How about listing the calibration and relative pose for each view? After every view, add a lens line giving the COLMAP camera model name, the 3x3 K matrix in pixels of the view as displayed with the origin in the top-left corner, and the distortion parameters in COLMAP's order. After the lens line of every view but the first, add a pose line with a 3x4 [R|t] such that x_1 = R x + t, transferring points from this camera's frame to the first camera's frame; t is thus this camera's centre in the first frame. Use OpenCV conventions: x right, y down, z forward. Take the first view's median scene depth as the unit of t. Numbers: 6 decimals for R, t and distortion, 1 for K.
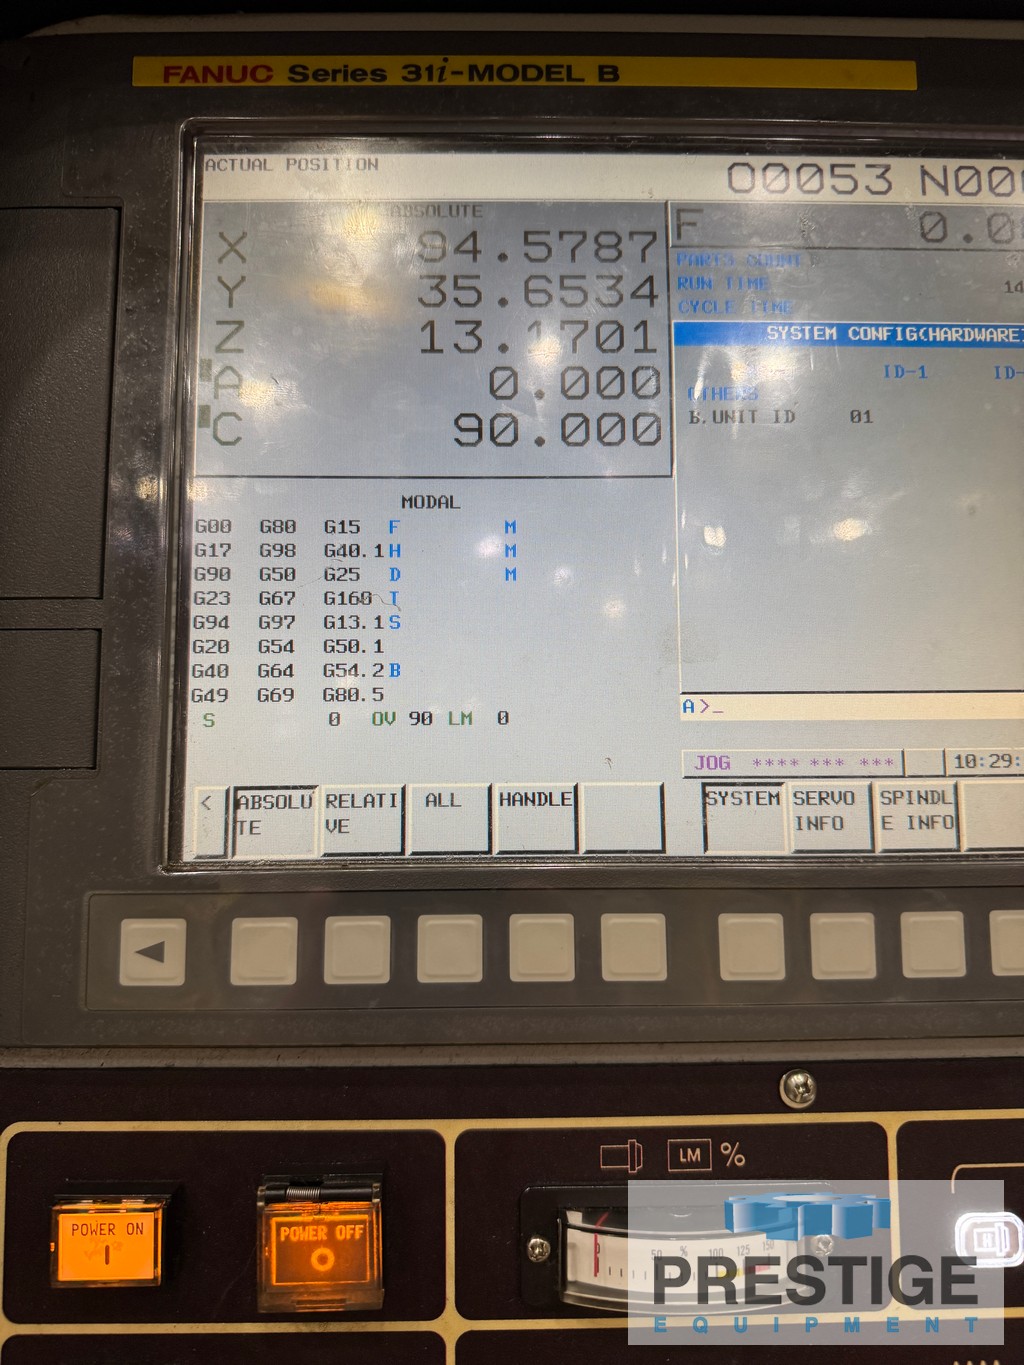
lens RADIAL K [[956.5, 0, 509.0], [0, 956.5, 676.0], [0, 0, 1]] dist [-0.008897, -0.009274]
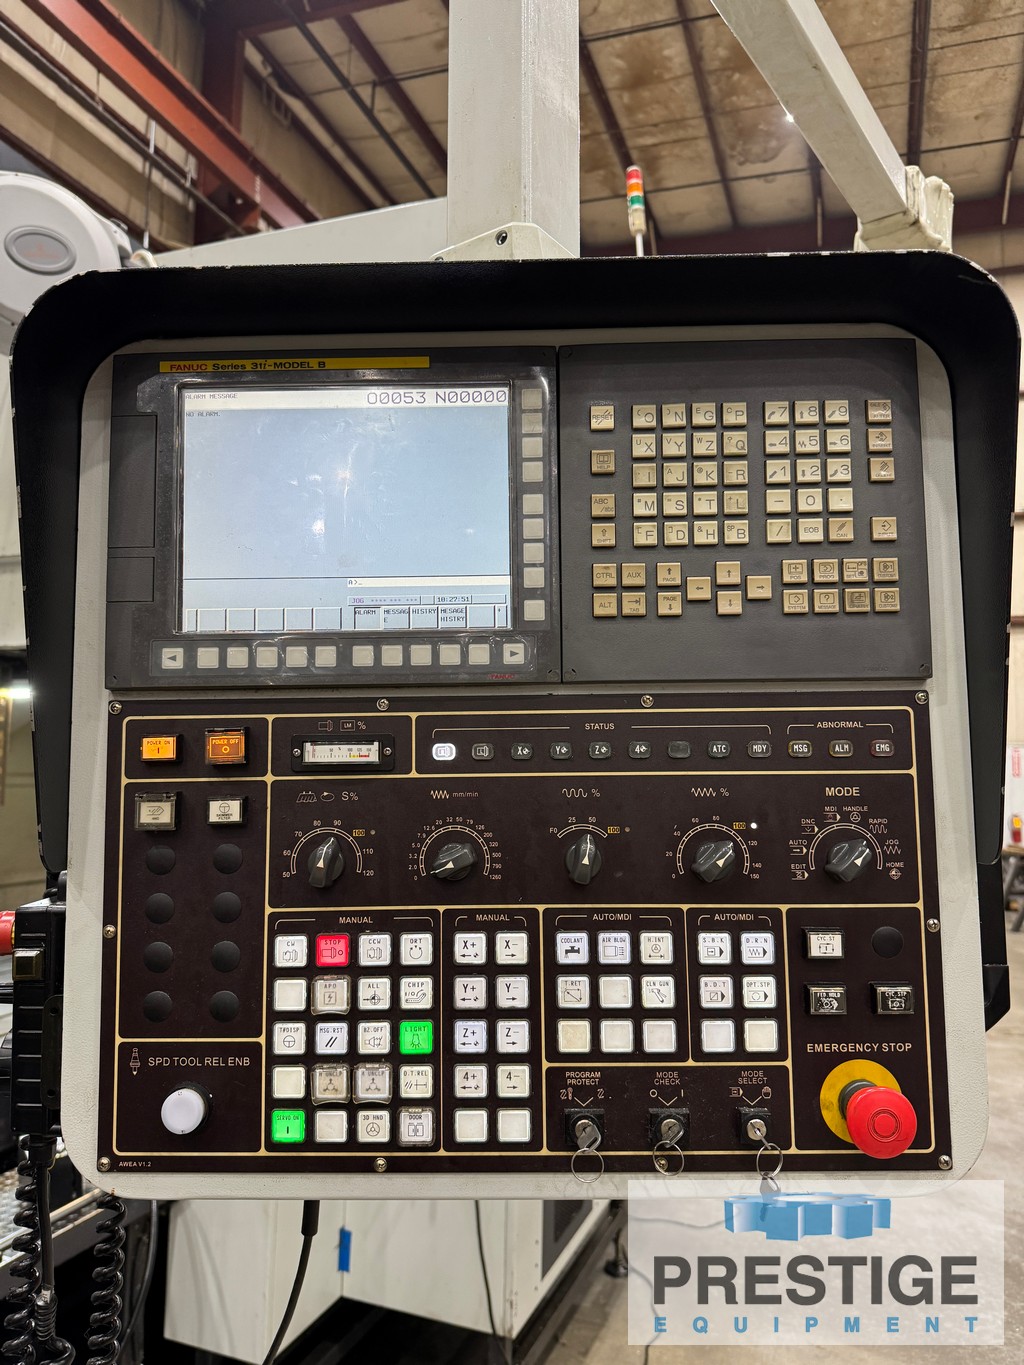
lens RADIAL K [[956.5, 0, 517.0], [0, 956.5, 686.6], [0, 0, 1]] dist [-0.008897, -0.009274]
pose [[0.999983, -0.001121, -0.005681, 0.757936], [0.001402, 0.998763, 0.049703, 0.221948], [0.005618, -0.049710, 0.998748, -2.083039]]
